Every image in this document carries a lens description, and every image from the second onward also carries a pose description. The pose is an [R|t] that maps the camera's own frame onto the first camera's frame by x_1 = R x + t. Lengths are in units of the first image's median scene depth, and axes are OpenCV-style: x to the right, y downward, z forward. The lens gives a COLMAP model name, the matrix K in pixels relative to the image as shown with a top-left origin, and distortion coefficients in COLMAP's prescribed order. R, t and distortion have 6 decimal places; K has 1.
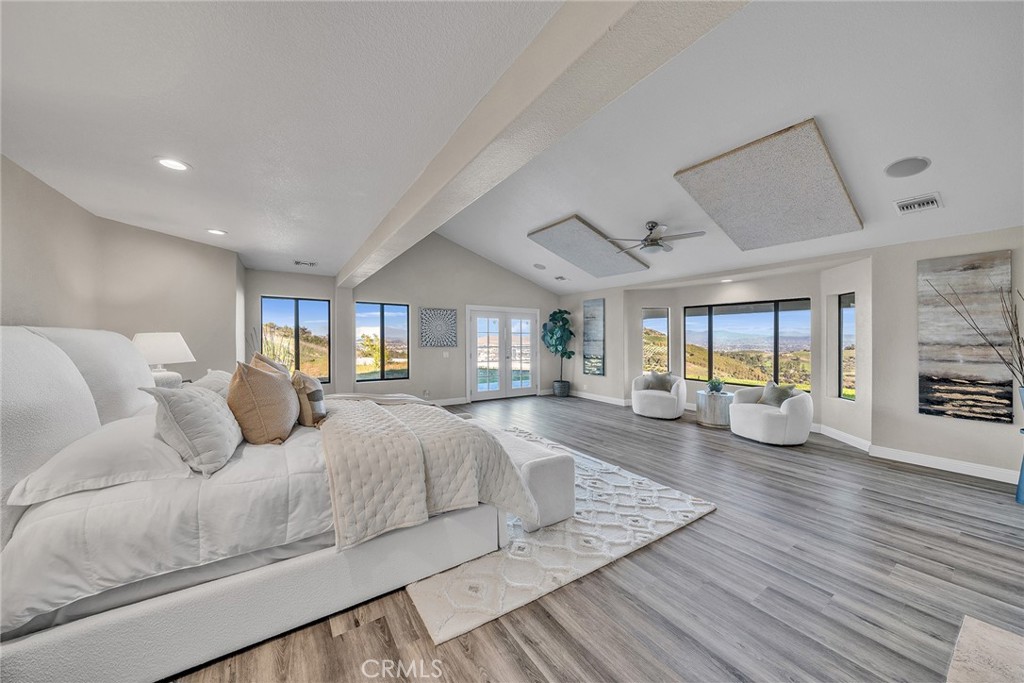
lens RADIAL K [[348.8, 0, 508.6], [0, 348.8, 337.3], [0, 0, 1]] dist [-0.010152, -0.000106]
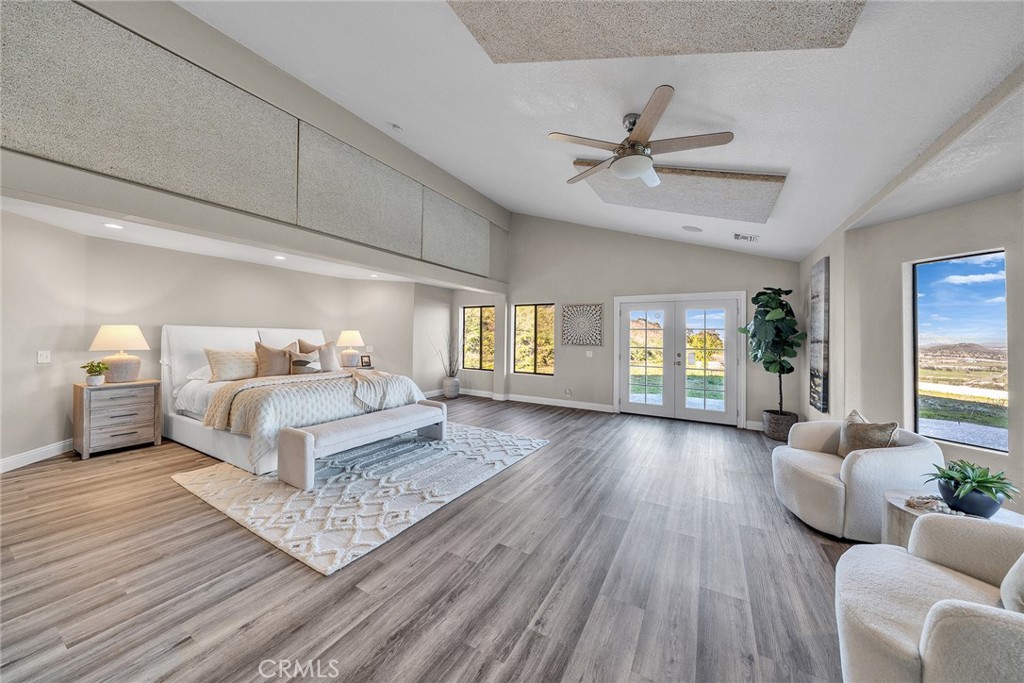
lens RADIAL K [[348.8, 0, 509.2], [0, 348.8, 337.5], [0, 0, 1]] dist [-0.010152, -0.000106]
pose [[0.451150, 0.004778, -0.892435, 0.687213], [-0.010539, 0.999944, 0.000025, 0.010707], [0.892386, 0.009394, 0.451175, 0.508017]]
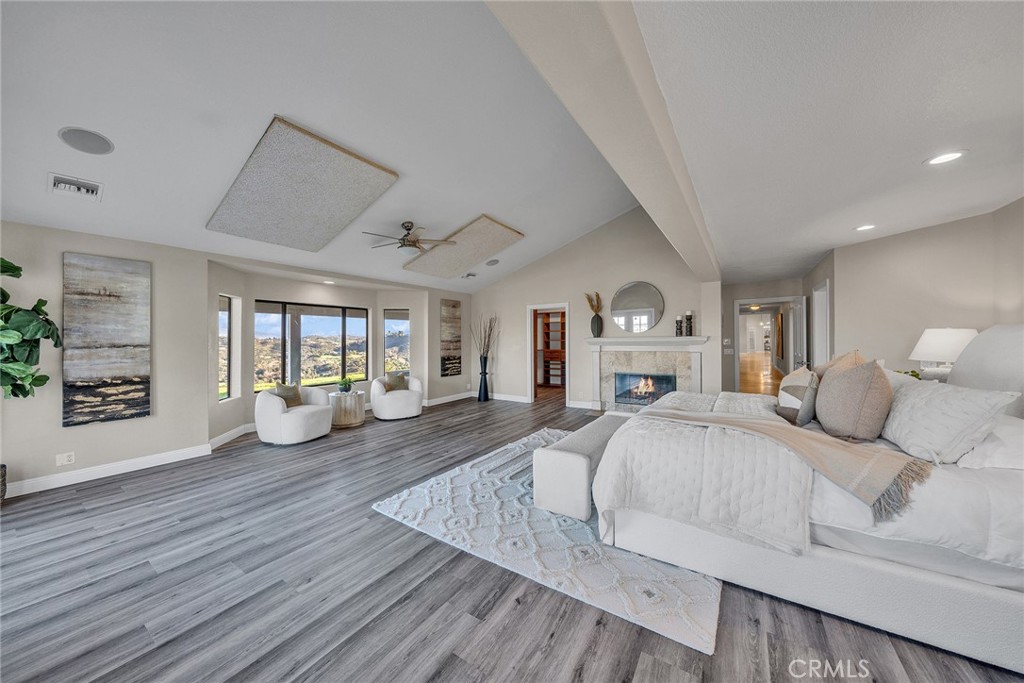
lens RADIAL K [[348.8, 0, 505.2], [0, 348.8, 338.4], [0, 0, 1]] dist [-0.010152, -0.000106]
pose [[-0.388470, 0.000596, 0.921461, -0.527145], [0.004428, 0.999989, 0.001220, 0.000373], [-0.921451, 0.004554, -0.388469, 0.969846]]
